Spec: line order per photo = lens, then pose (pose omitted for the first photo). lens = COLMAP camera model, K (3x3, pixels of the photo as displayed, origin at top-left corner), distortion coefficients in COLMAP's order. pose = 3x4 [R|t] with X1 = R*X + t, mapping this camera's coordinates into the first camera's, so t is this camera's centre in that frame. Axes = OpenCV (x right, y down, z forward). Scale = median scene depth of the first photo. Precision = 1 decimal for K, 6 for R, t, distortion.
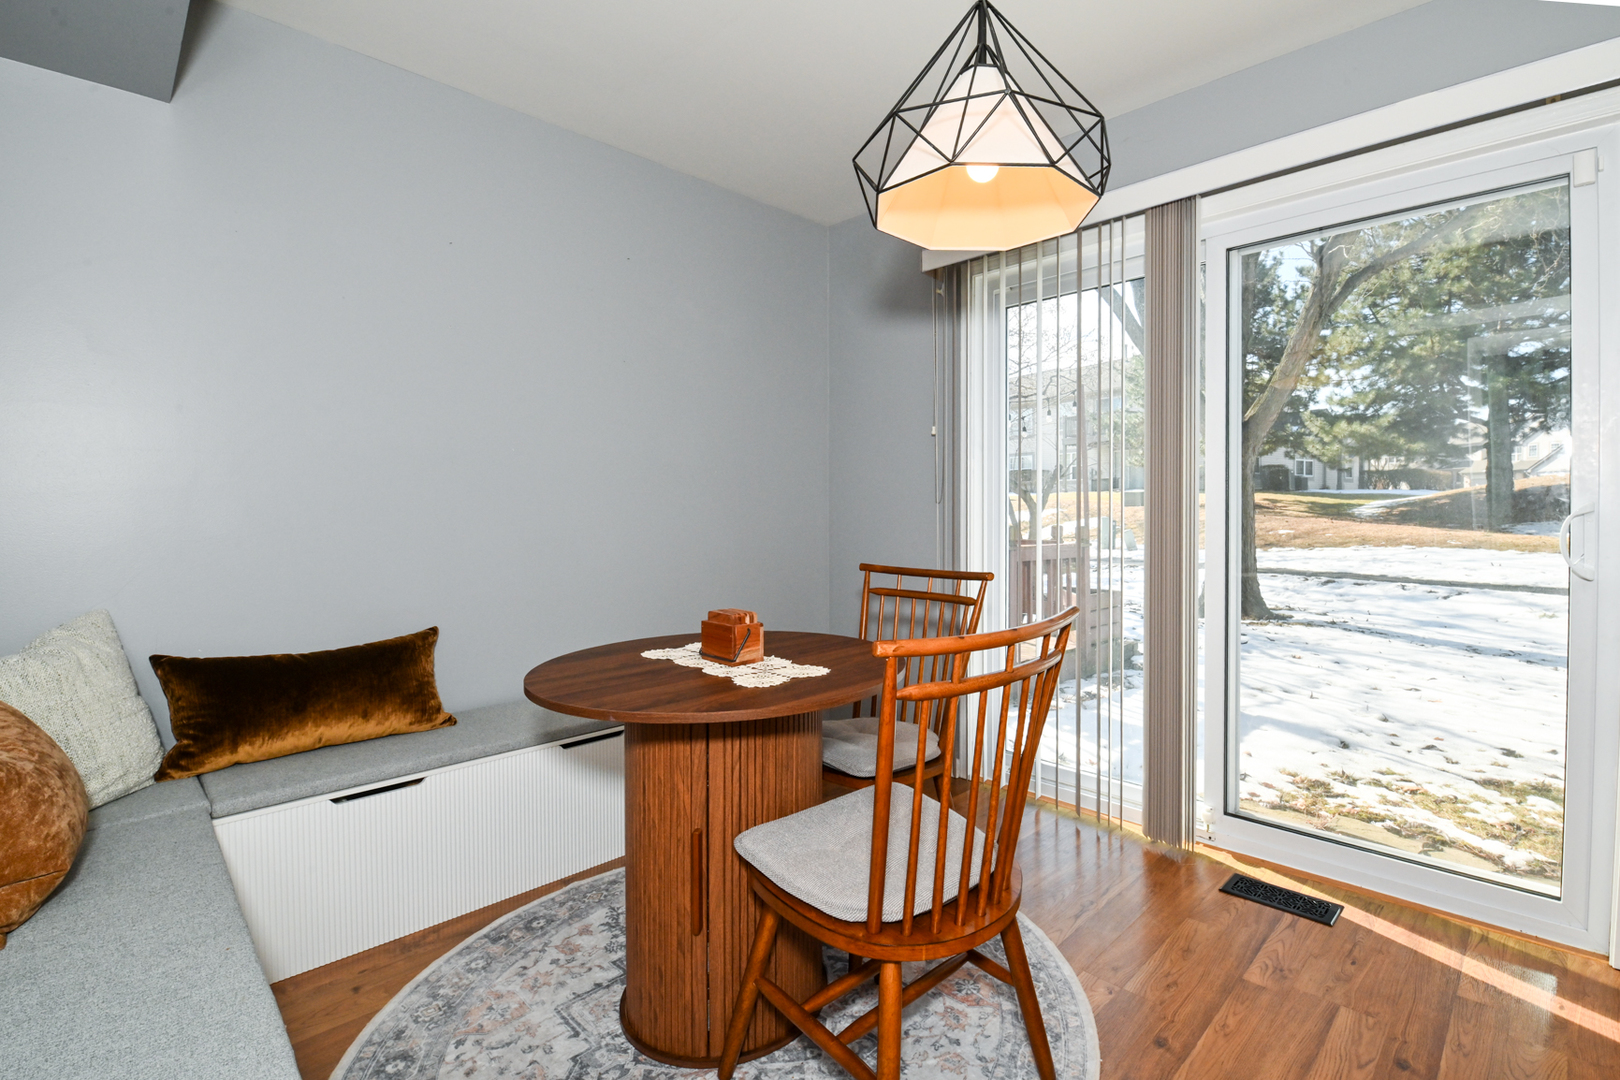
lens RADIAL K [[752.0, 0, 765.9], [0, 752.0, 513.7], [0, 0, 1]] dist [-0.013407, -0.001156]
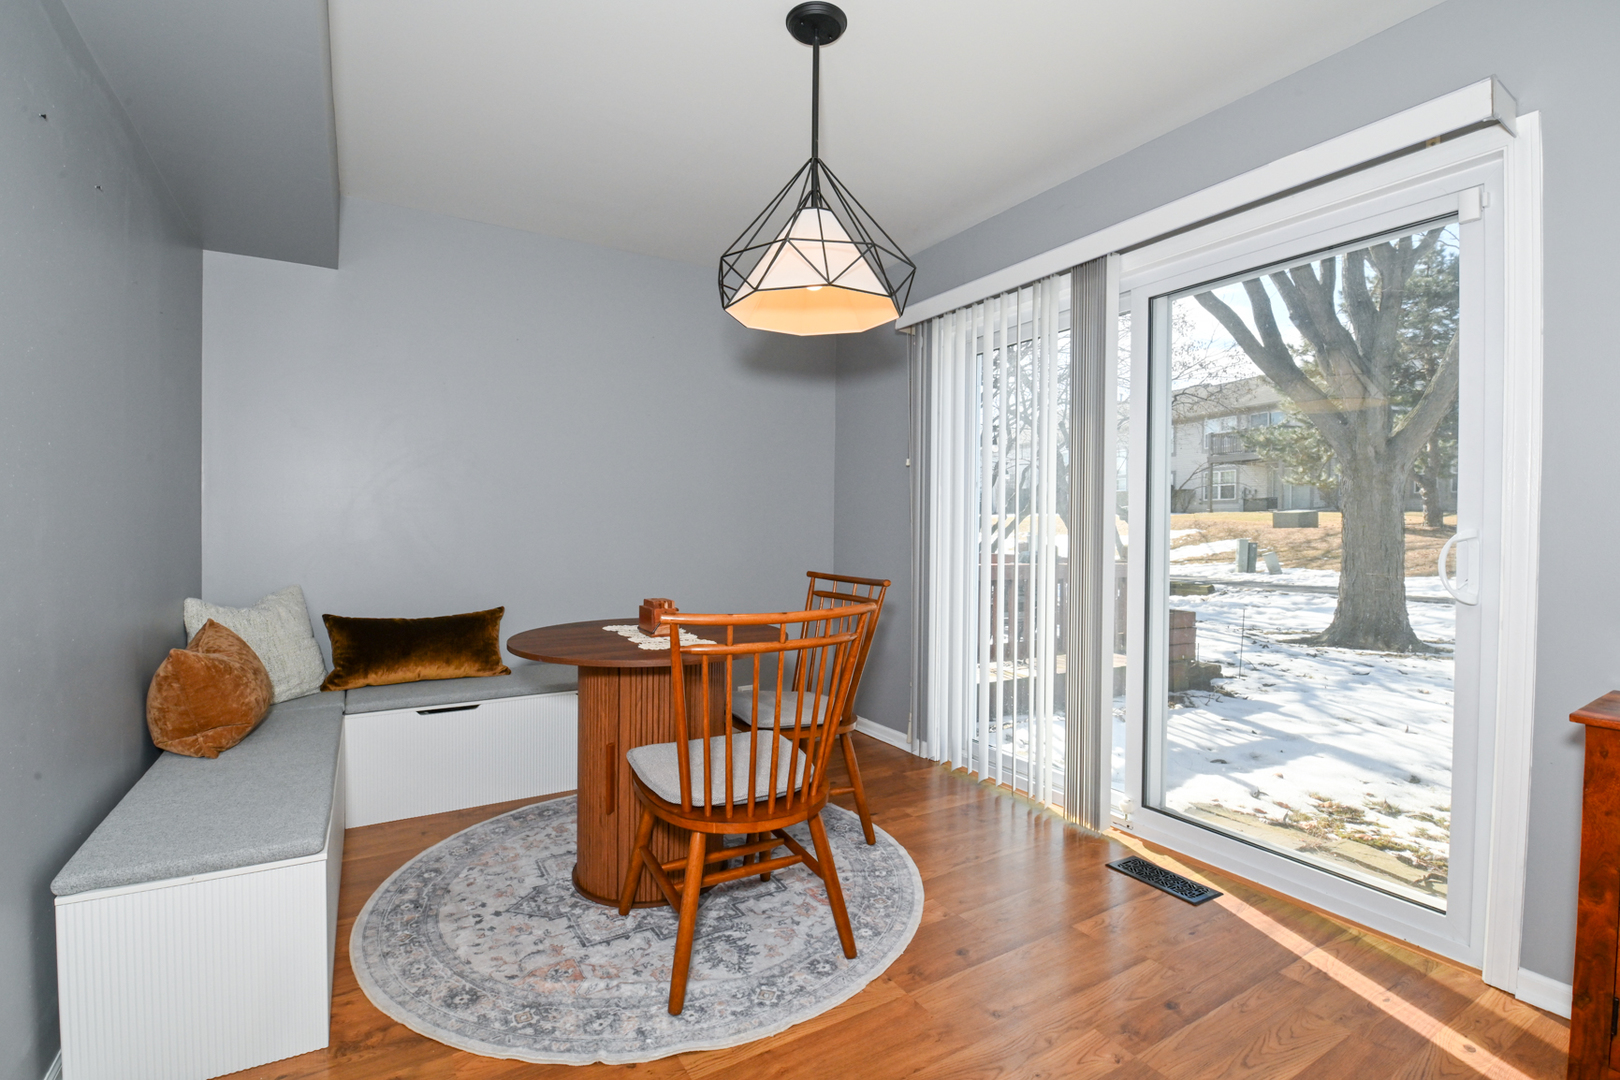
lens RADIAL K [[699.6, 0, 736.5], [0, 699.6, 527.0], [0, 0, 1]] dist [-0.003252, -0.000894]
pose [[0.966316, 0.010109, -0.257161, 0.403999], [-0.011008, 0.999937, -0.002056, -0.005651], [0.257124, 0.004818, 0.966366, -0.222221]]
